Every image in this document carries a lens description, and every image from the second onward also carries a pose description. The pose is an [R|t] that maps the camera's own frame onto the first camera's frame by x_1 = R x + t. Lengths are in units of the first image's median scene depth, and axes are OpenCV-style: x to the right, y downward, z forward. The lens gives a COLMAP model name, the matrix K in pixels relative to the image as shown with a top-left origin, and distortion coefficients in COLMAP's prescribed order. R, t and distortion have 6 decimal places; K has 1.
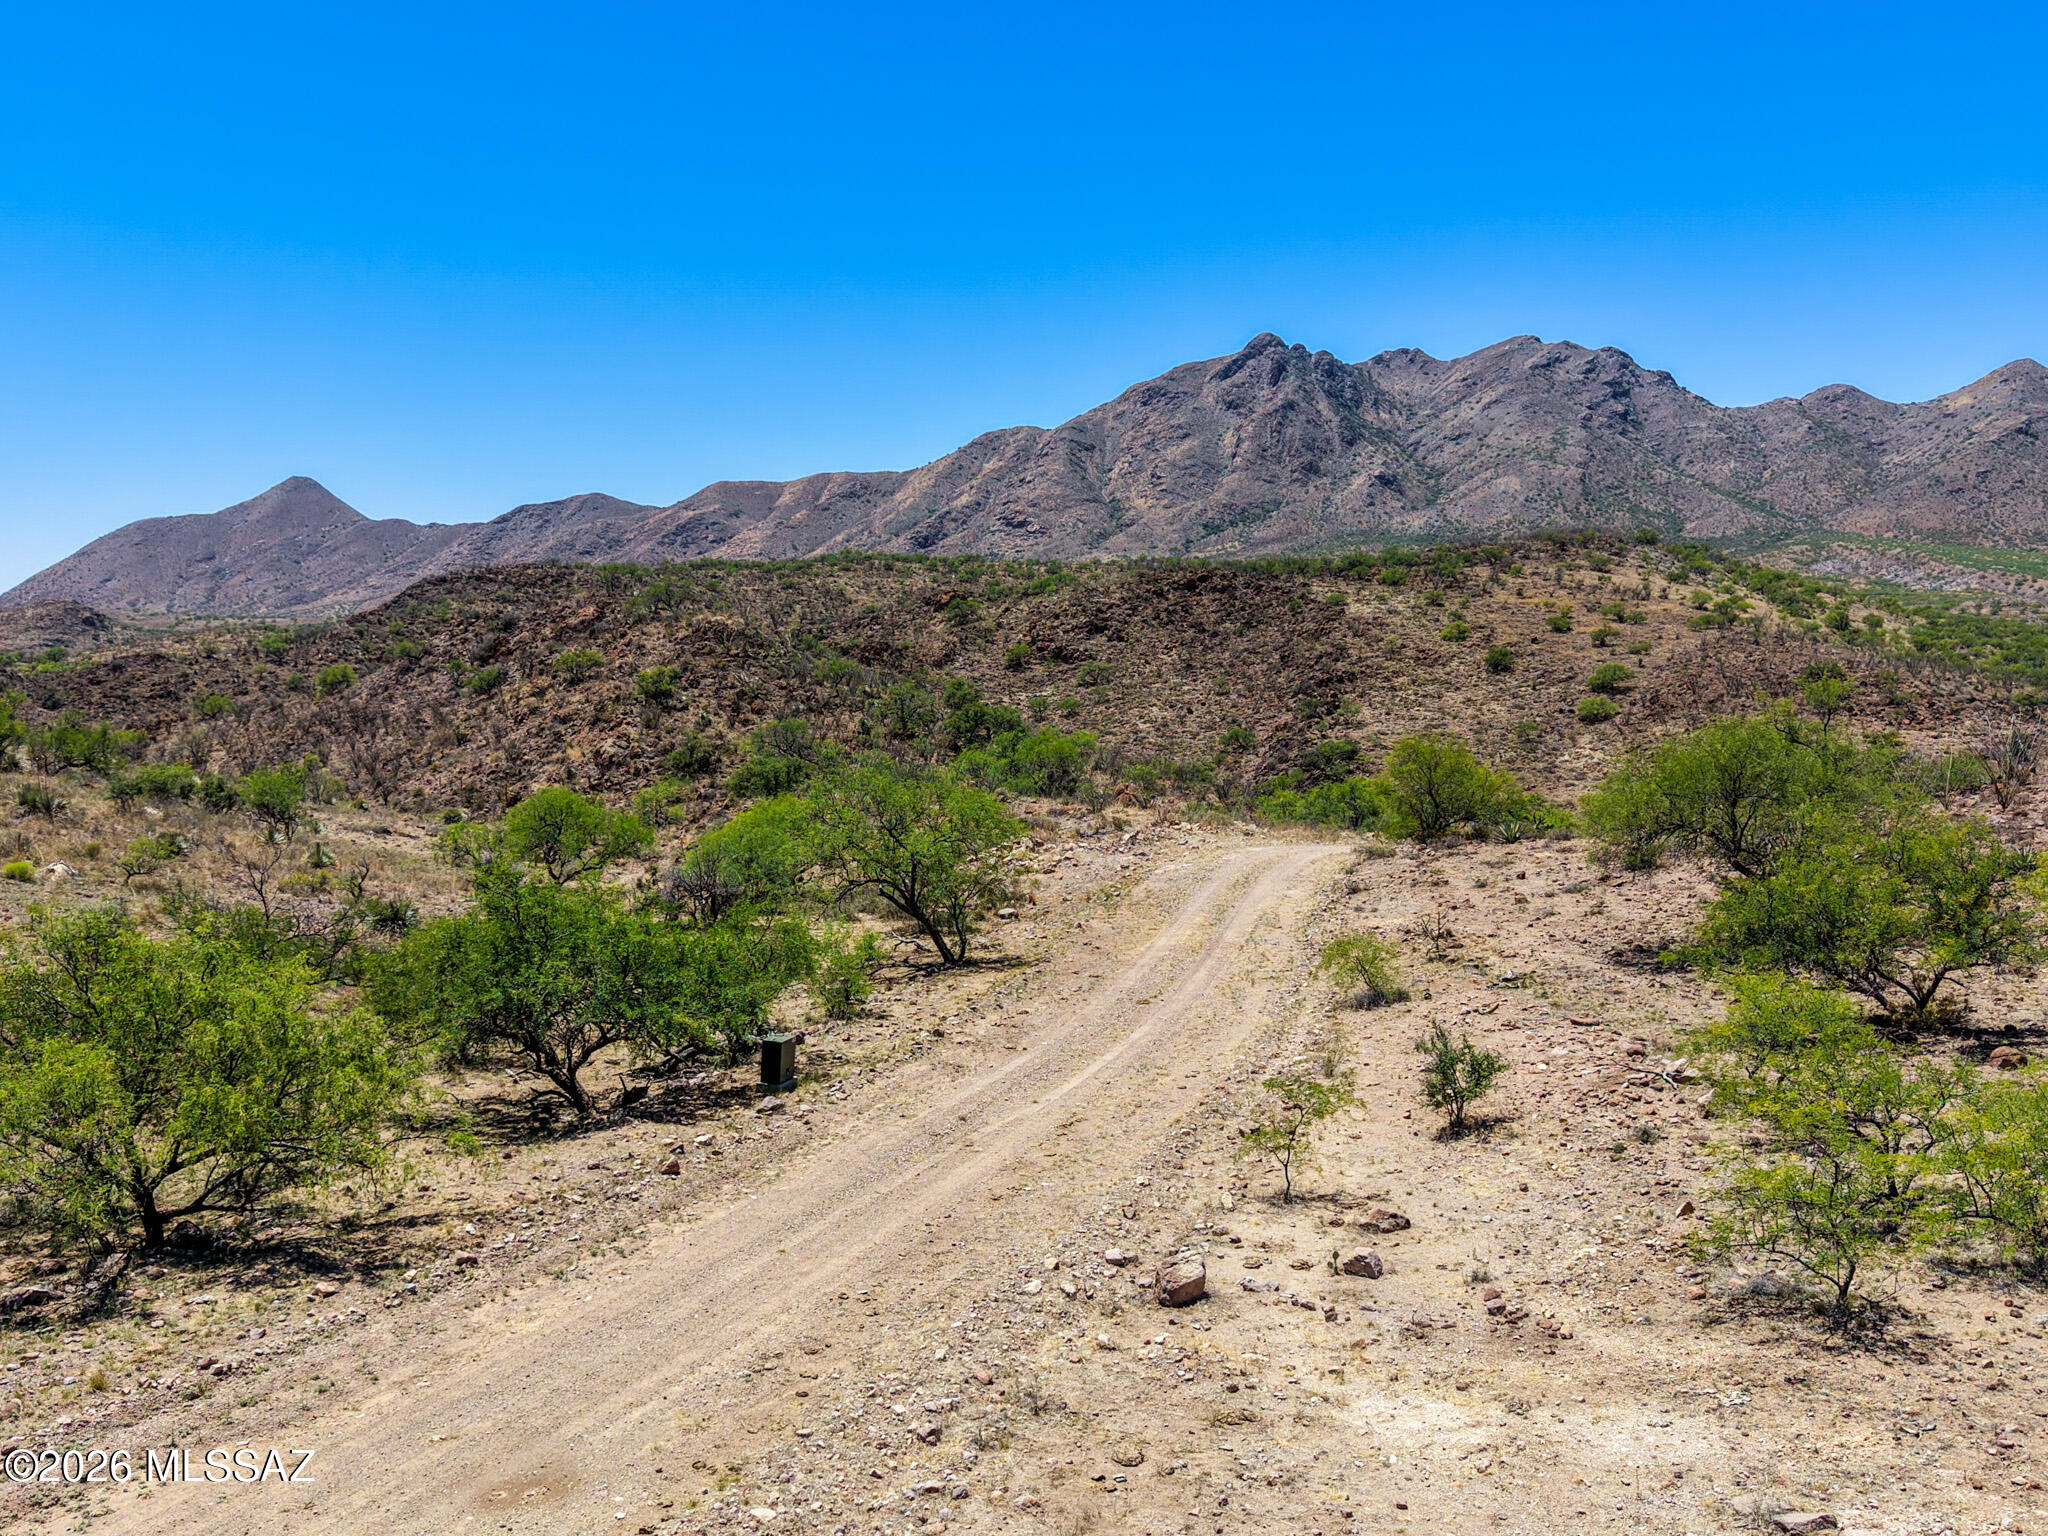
lens RADIAL K [[1837.4, 0, 1027.4], [0, 1837.4, 767.6], [0, 0, 1]] dist [0.195470, -0.563905]
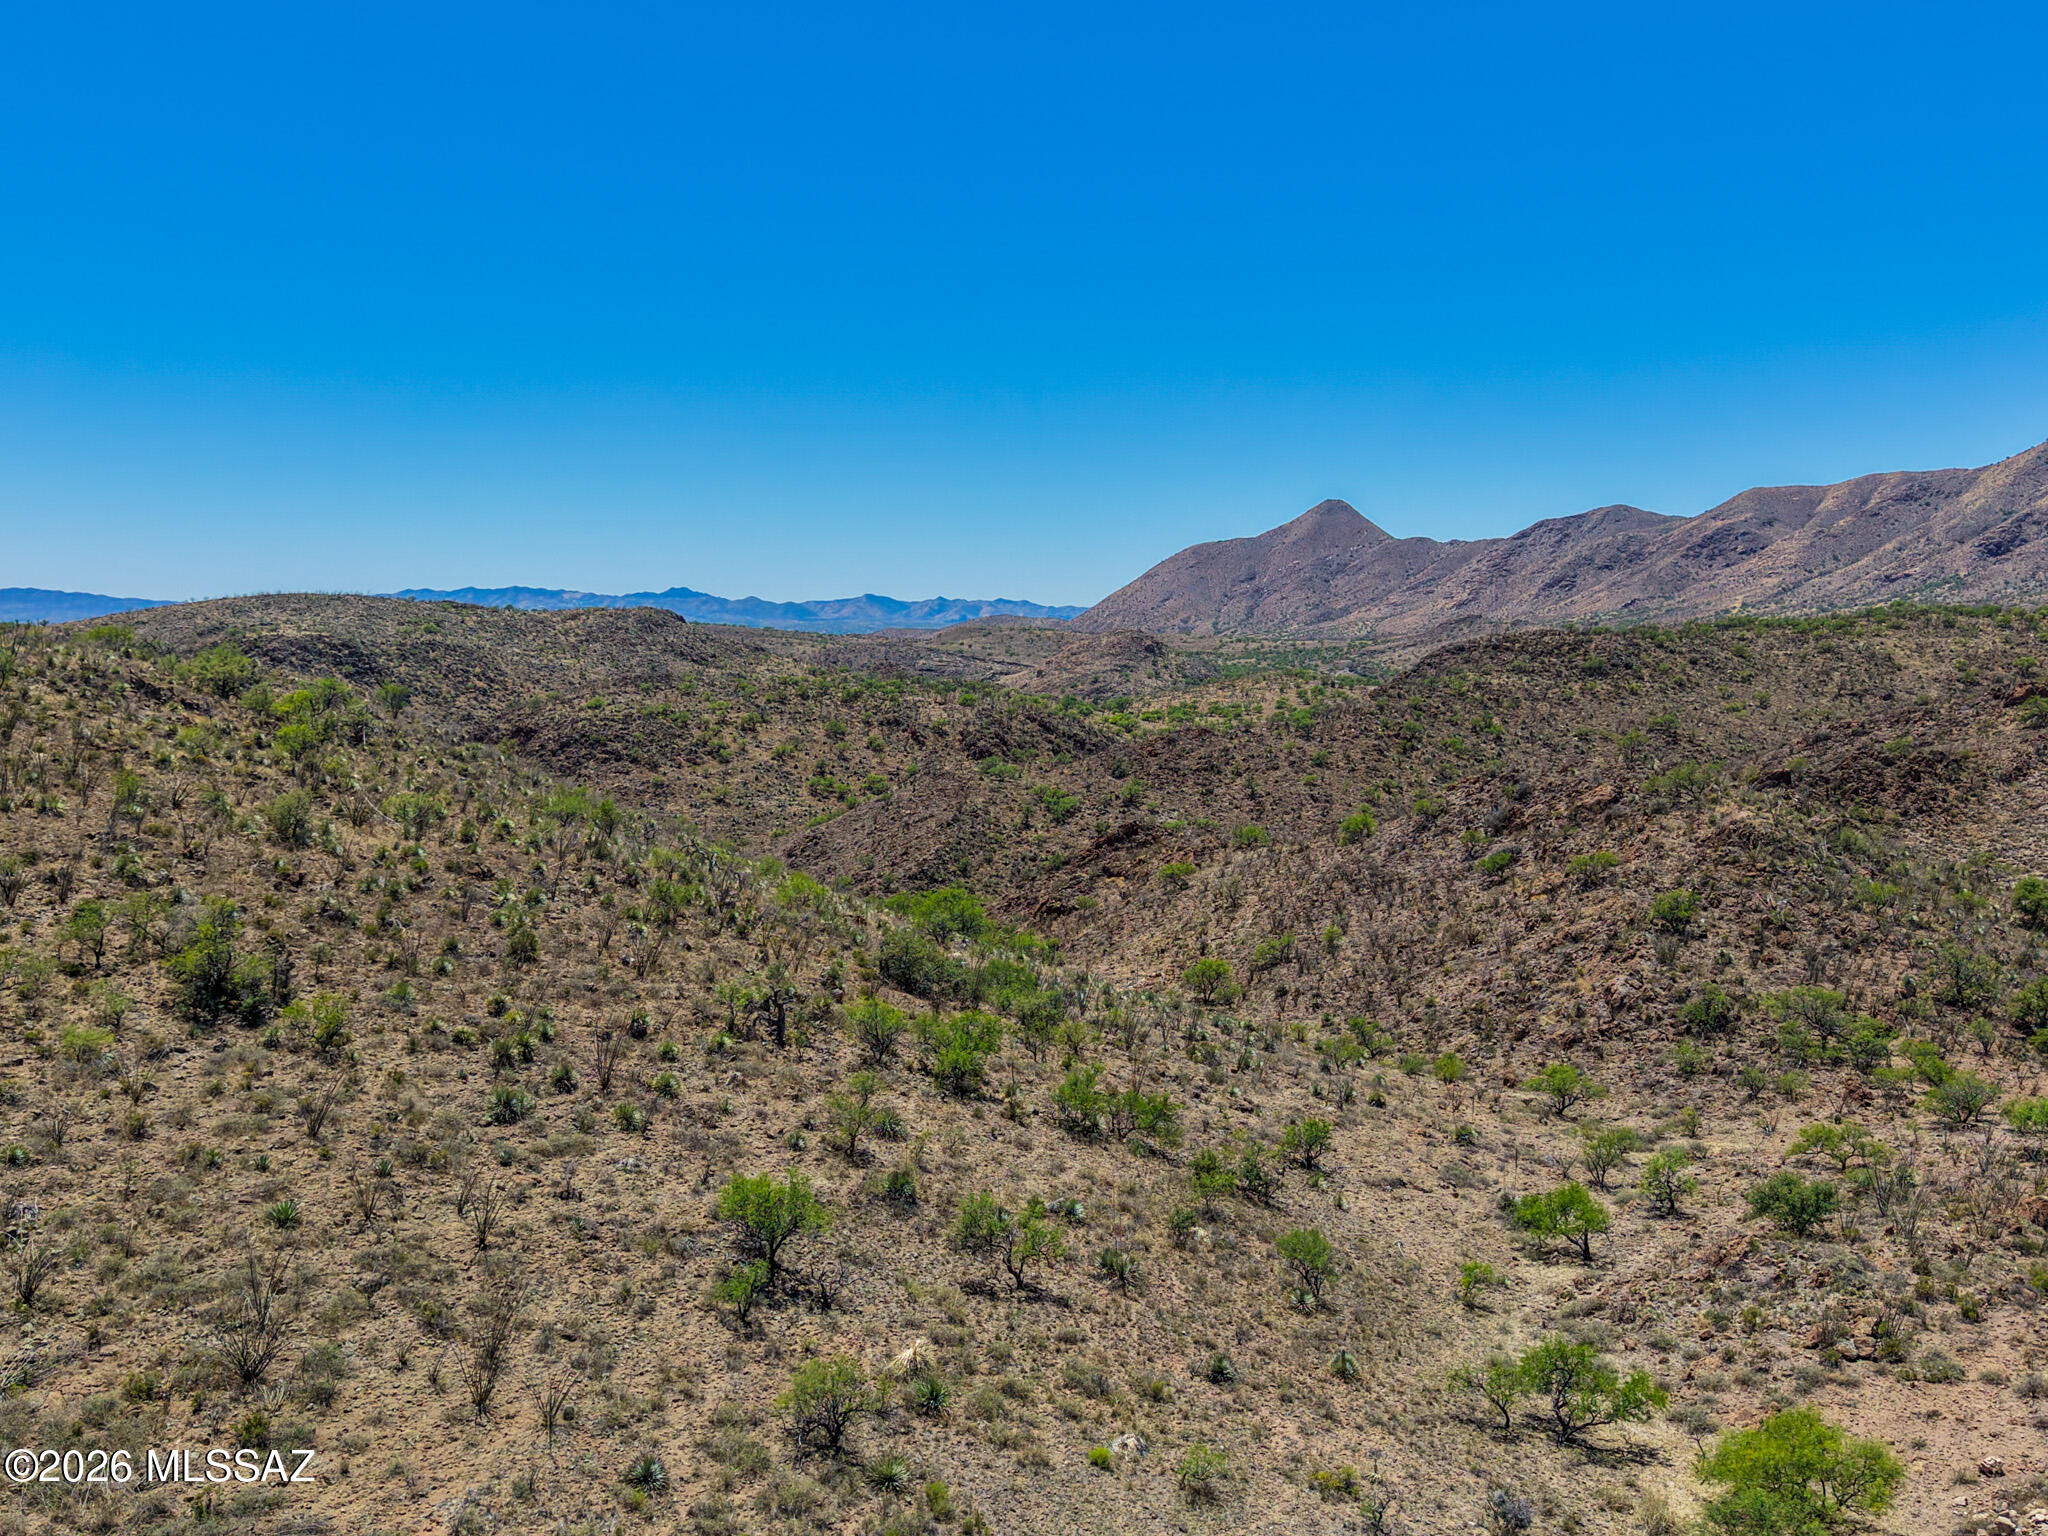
lens RADIAL K [[1841.1, 0, 1017.7], [0, 1841.1, 769.3], [0, 0, 1]] dist [0.115336, -0.269102]
pose [[0.859828, 0.042867, -0.508782, -0.002160], [-0.043280, 0.999002, 0.011027, -0.052878], [0.508747, 0.012539, 0.860825, -0.003309]]
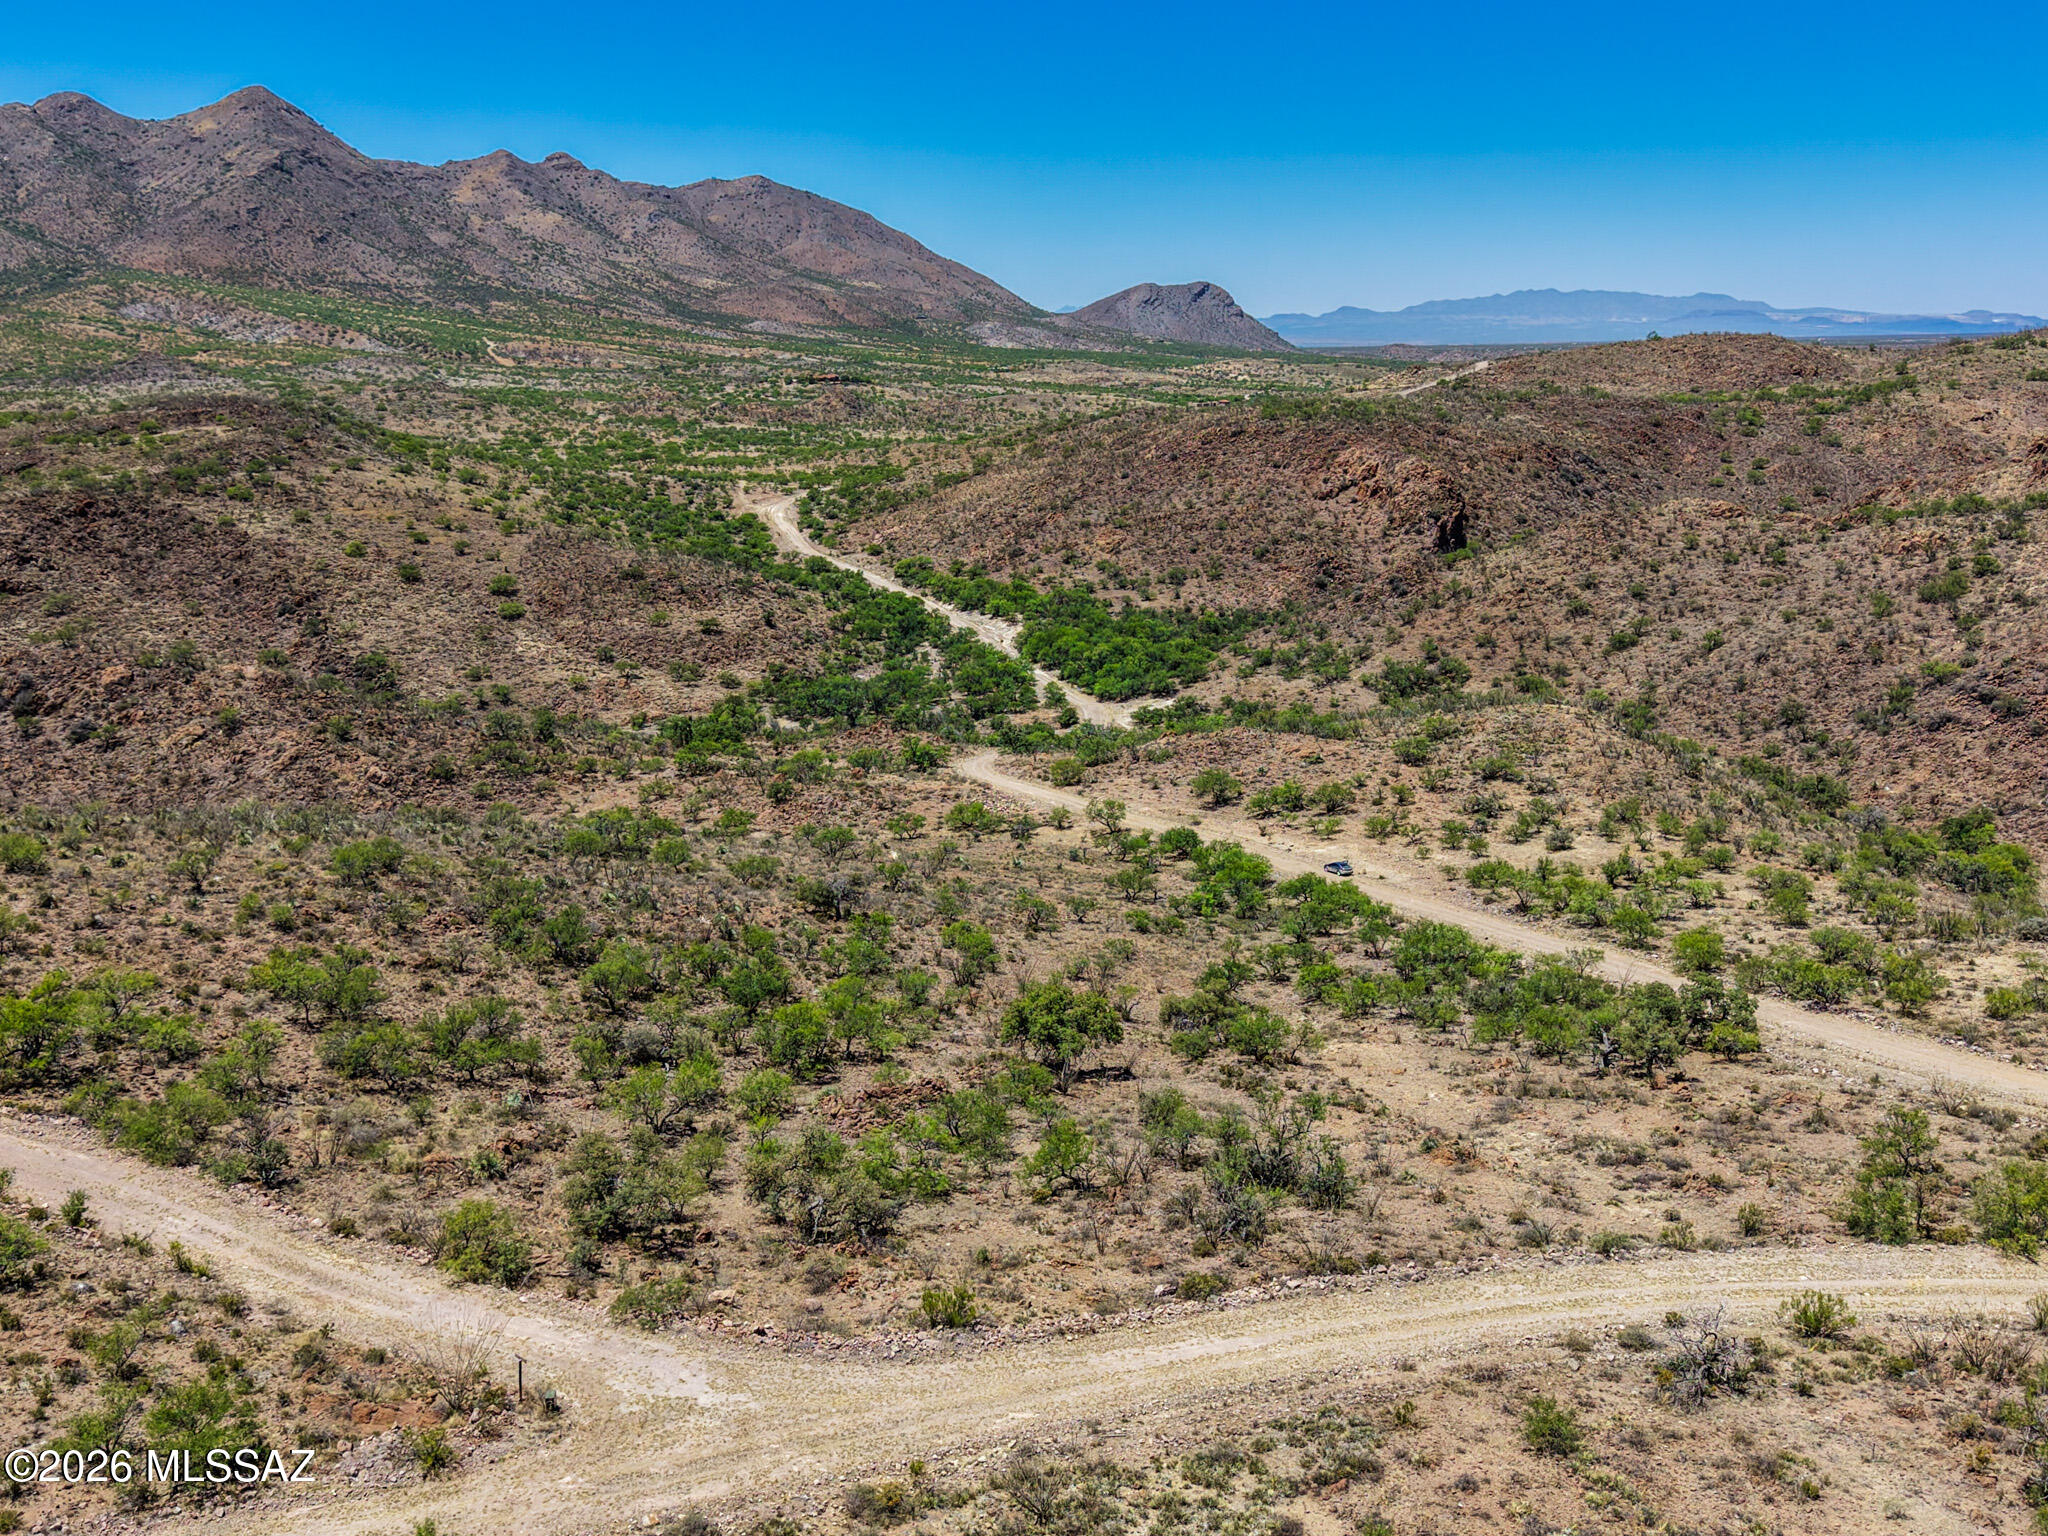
lens RADIAL K [[1969.0, 0, 1024.0], [0, 1969.0, 768.0], [0, 0, 1]] dist [0.205633, -0.597046]
pose [[0.643071, -0.174102, 0.745754, -0.546027], [0.062804, 0.982524, 0.175221, -0.135214], [-0.763227, -0.065844, 0.642767, -0.306614]]
